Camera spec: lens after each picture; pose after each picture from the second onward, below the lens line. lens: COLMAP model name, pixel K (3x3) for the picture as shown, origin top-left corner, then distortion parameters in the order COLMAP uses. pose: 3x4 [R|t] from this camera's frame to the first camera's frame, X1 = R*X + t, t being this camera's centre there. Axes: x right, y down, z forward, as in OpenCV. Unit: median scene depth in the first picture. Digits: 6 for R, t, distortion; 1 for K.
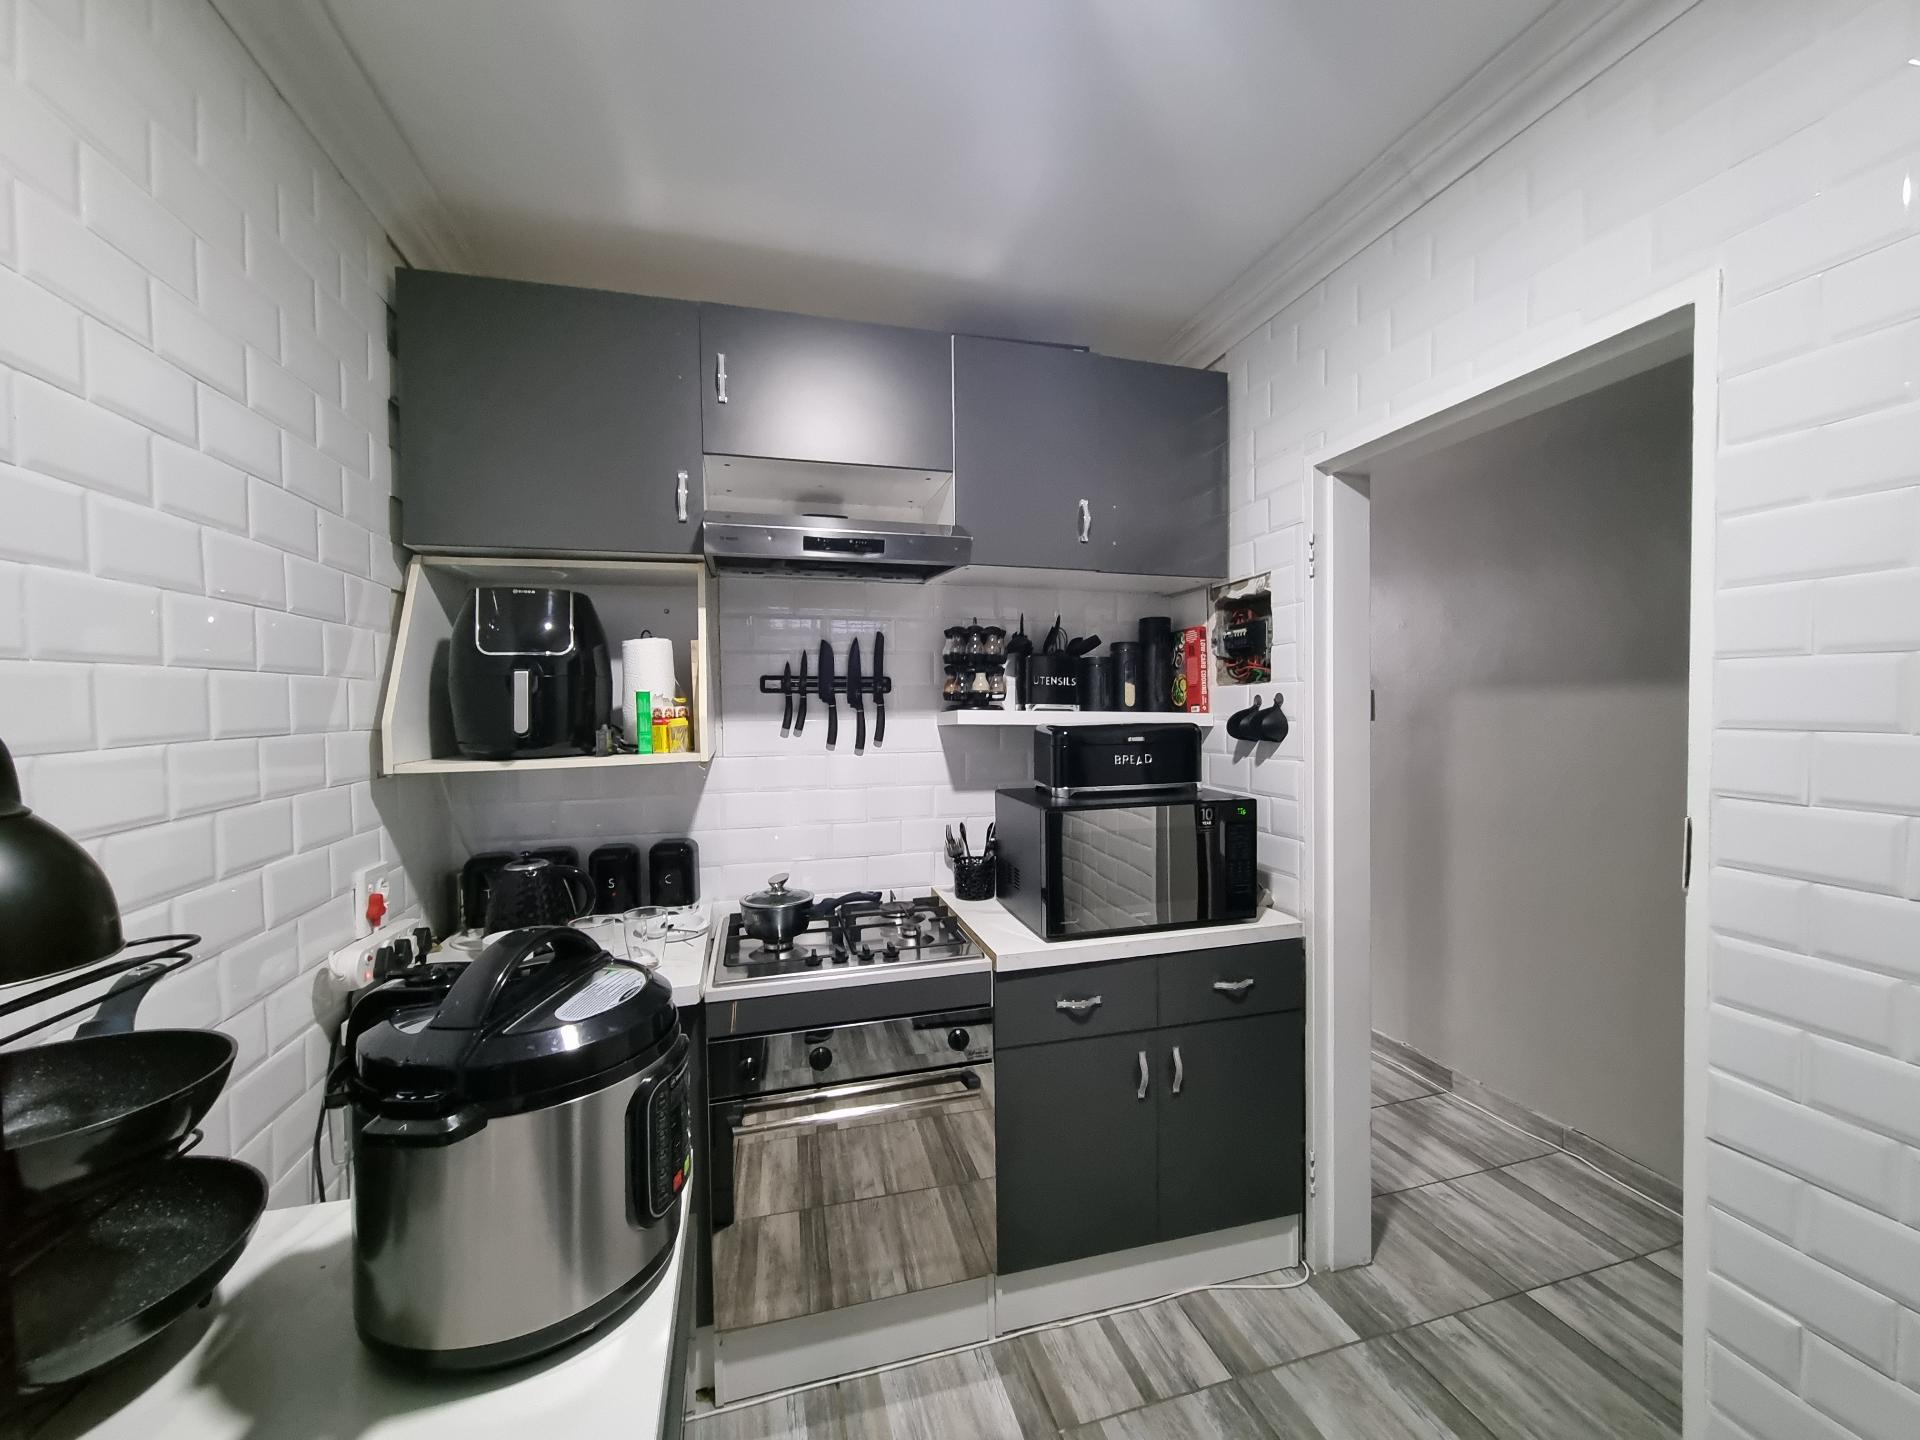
lens RADIAL K [[783.4, 0, 977.4], [0, 783.4, 716.9], [0, 0, 1]] dist [0.000744, -0.001896]
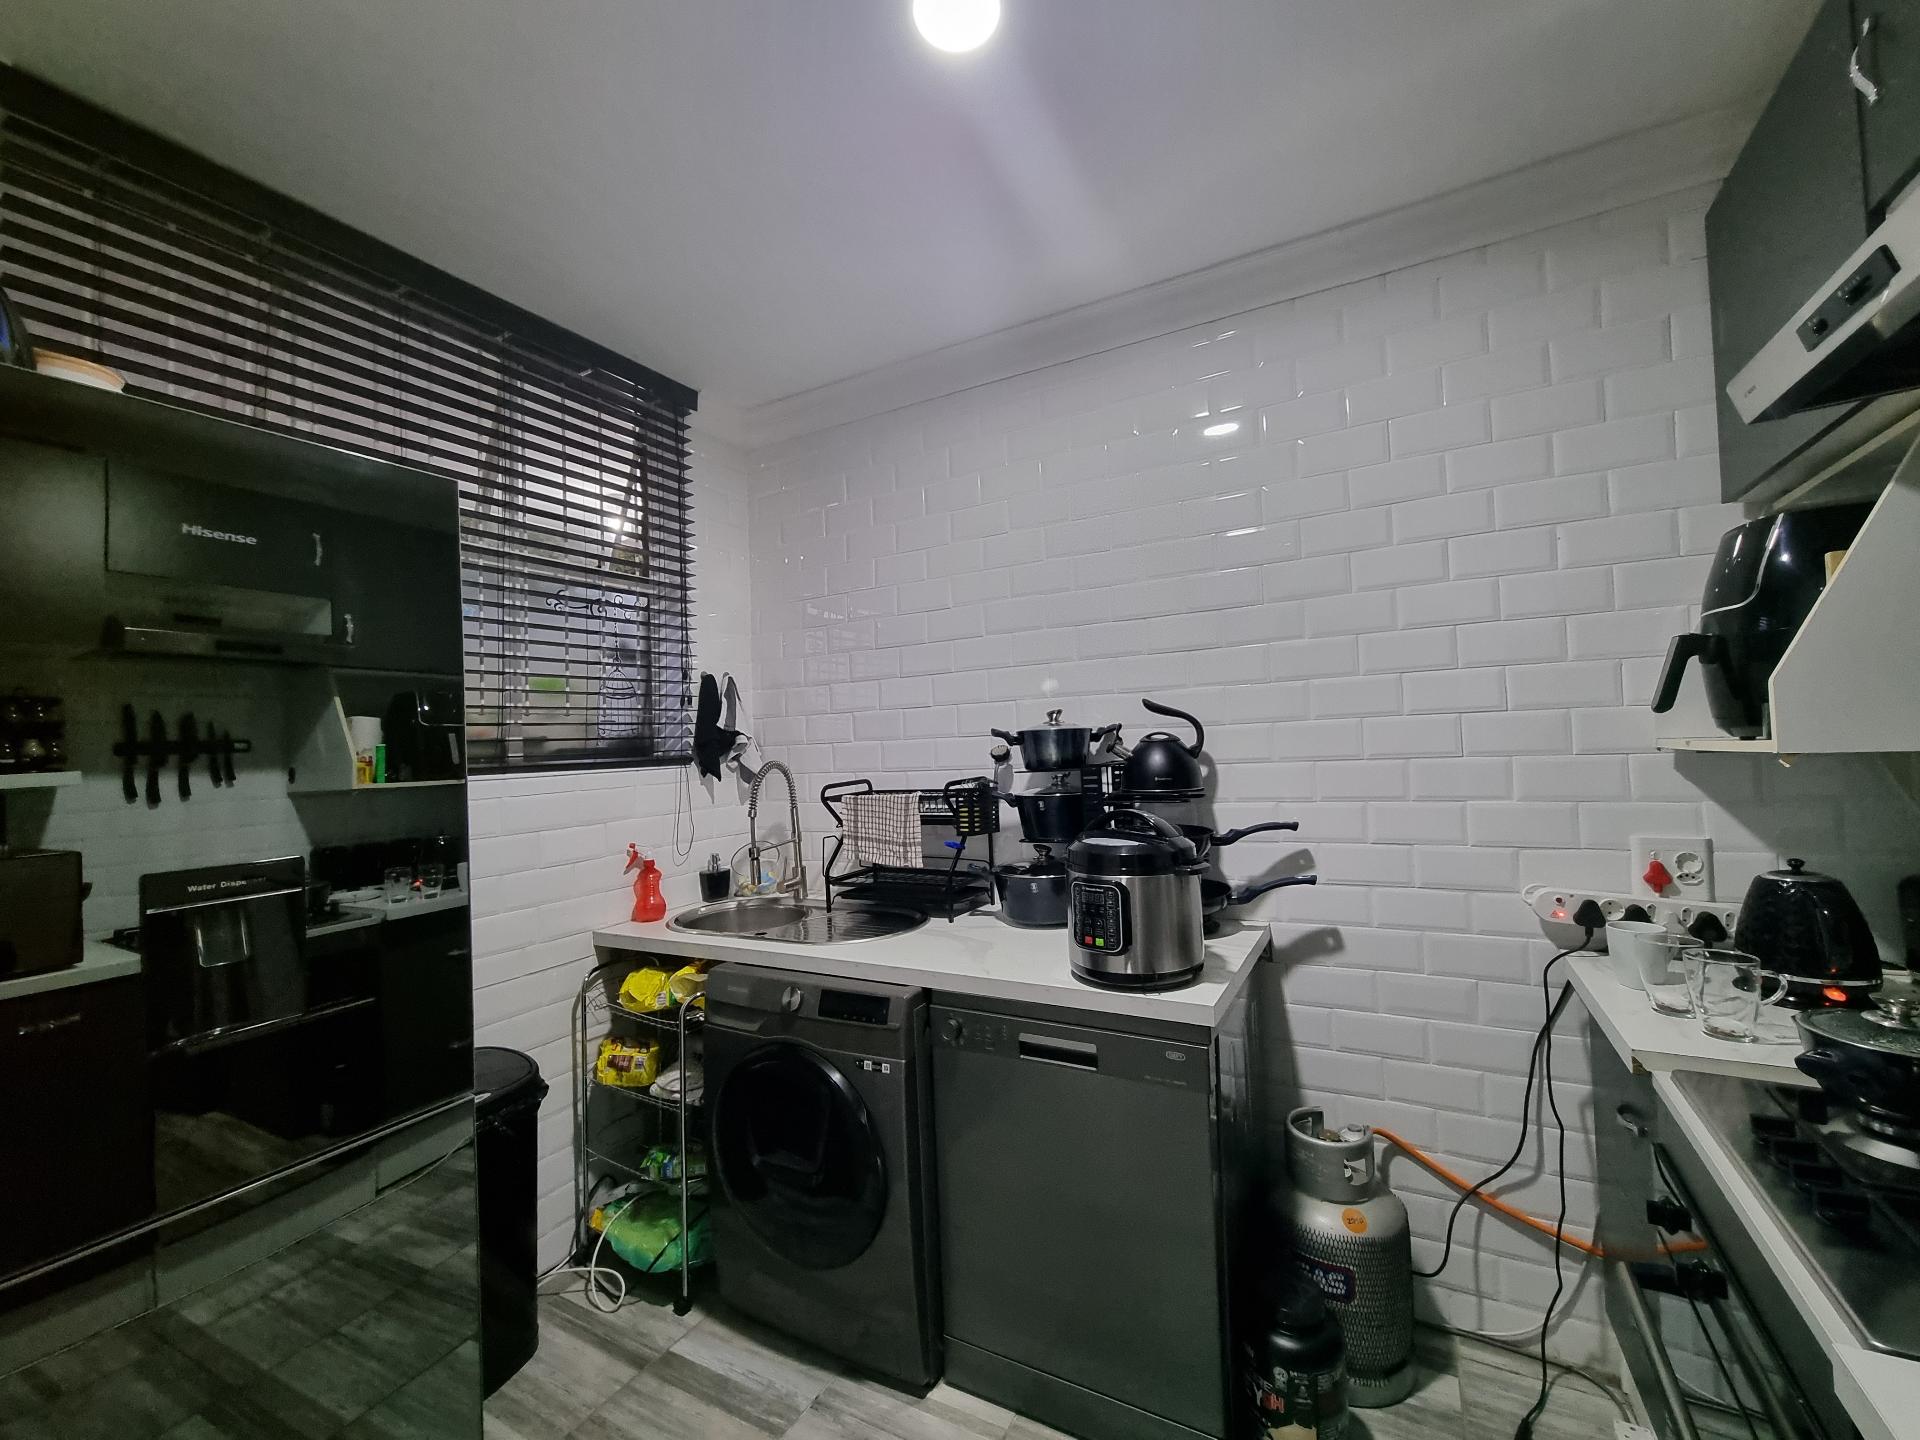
lens RADIAL K [[782.5, 0, 986.6], [0, 782.5, 717.7], [0, 0, 1]] dist [0.002791, 0.000238]
pose [[-0.704991, 0.014886, -0.709060, 0.417369], [0.029453, 0.999532, -0.008301, 0.011094], [0.708604, -0.026736, -0.705099, 0.768378]]
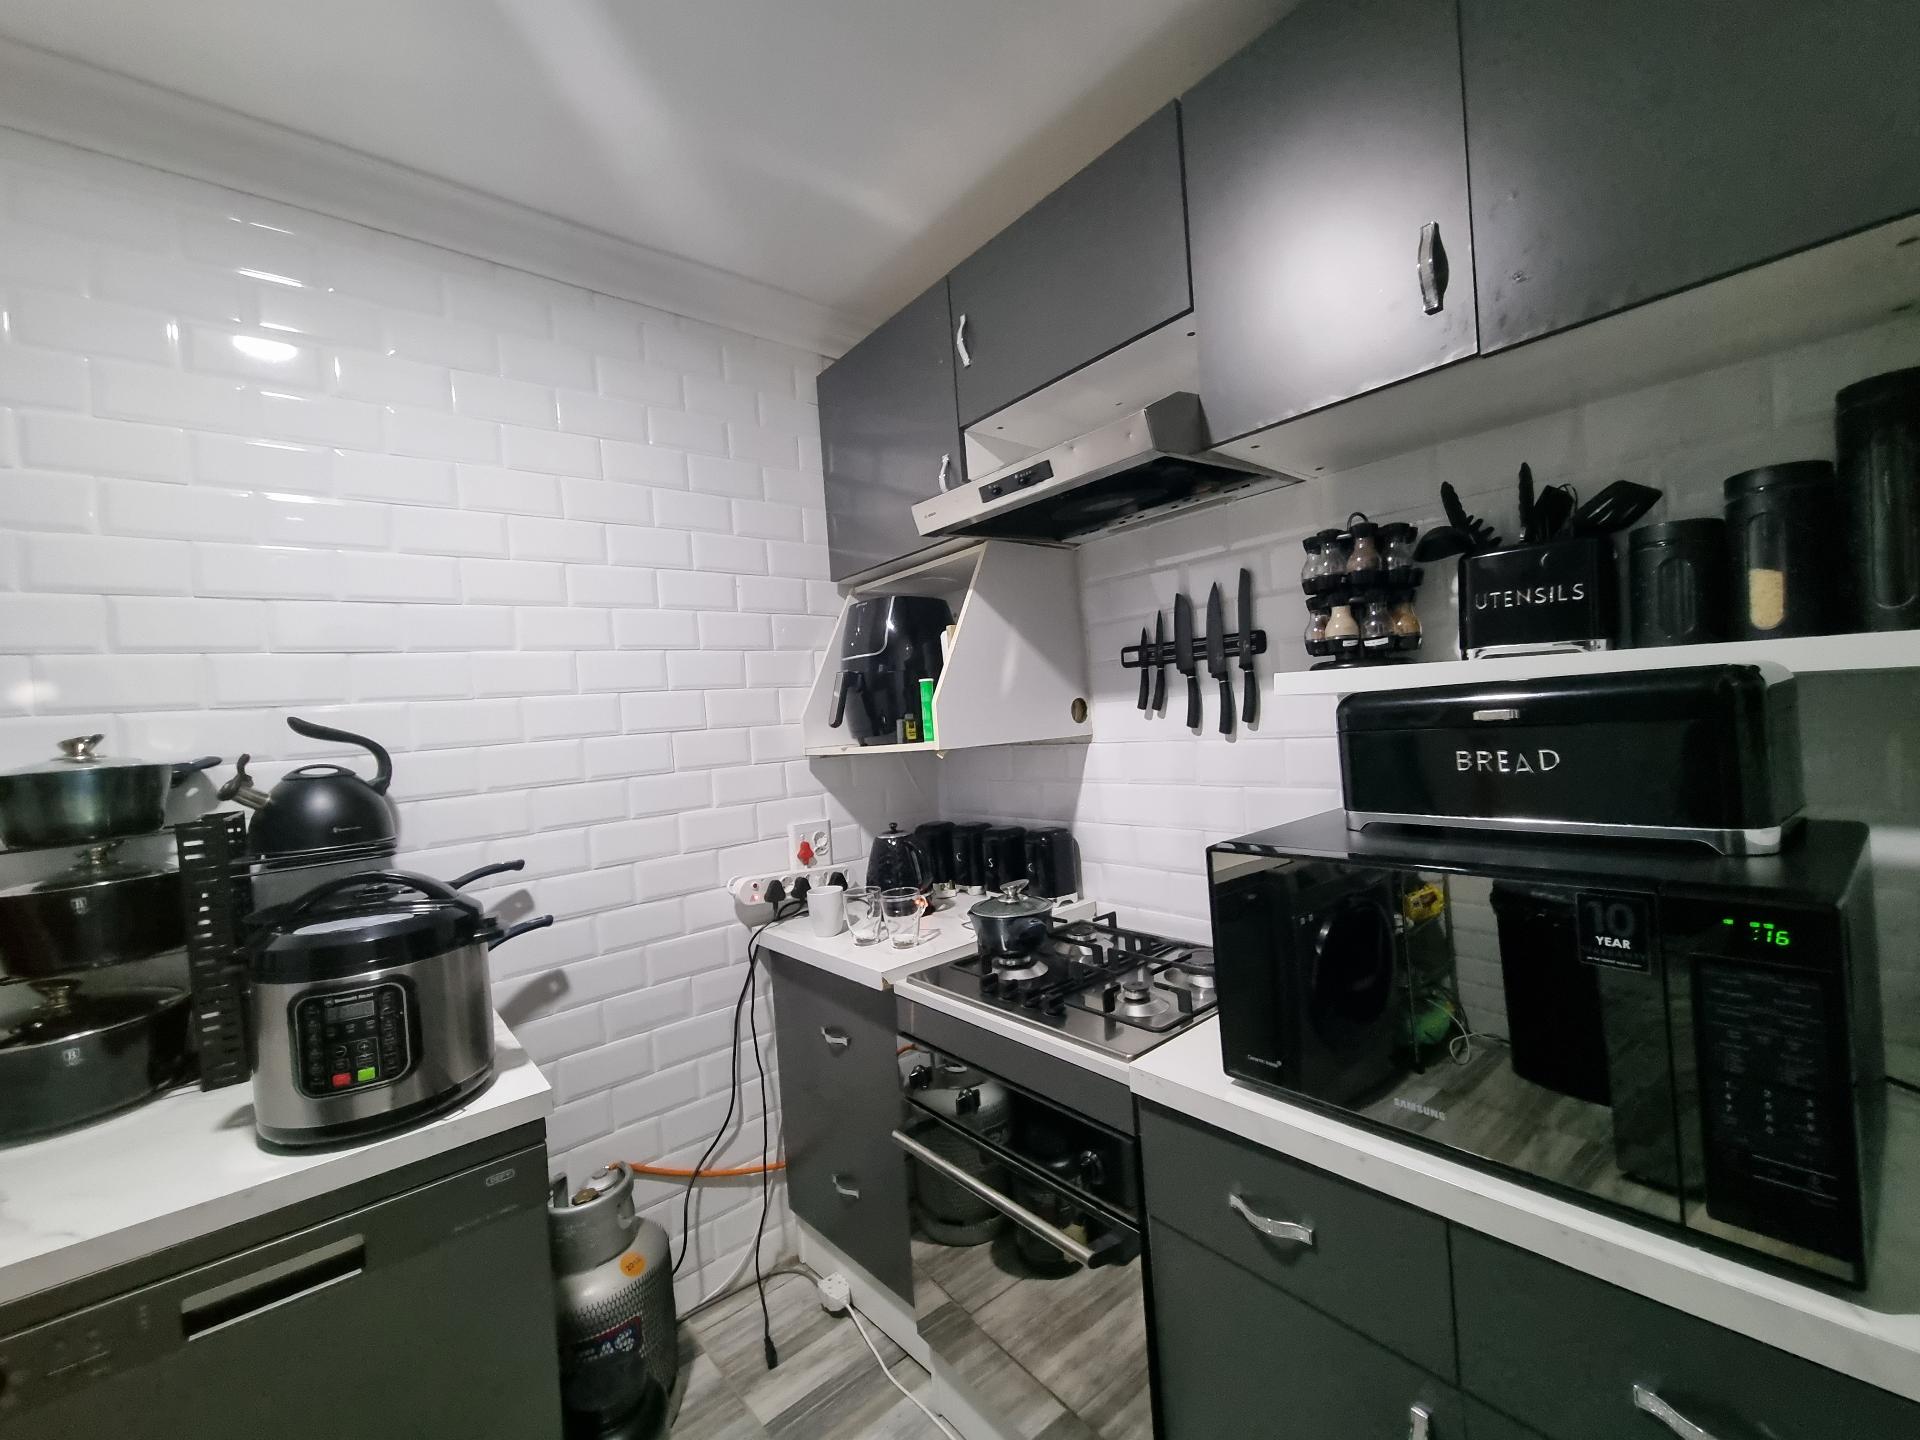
lens RADIAL K [[783.4, 0, 977.4], [0, 783.4, 716.9], [0, 0, 1]] dist [0.000744, -0.001896]
pose [[0.407841, -0.019489, -0.912845, 0.433046], [0.049815, 0.998758, 0.000933, 0.013388], [0.911693, -0.045854, 0.408305, 0.500689]]
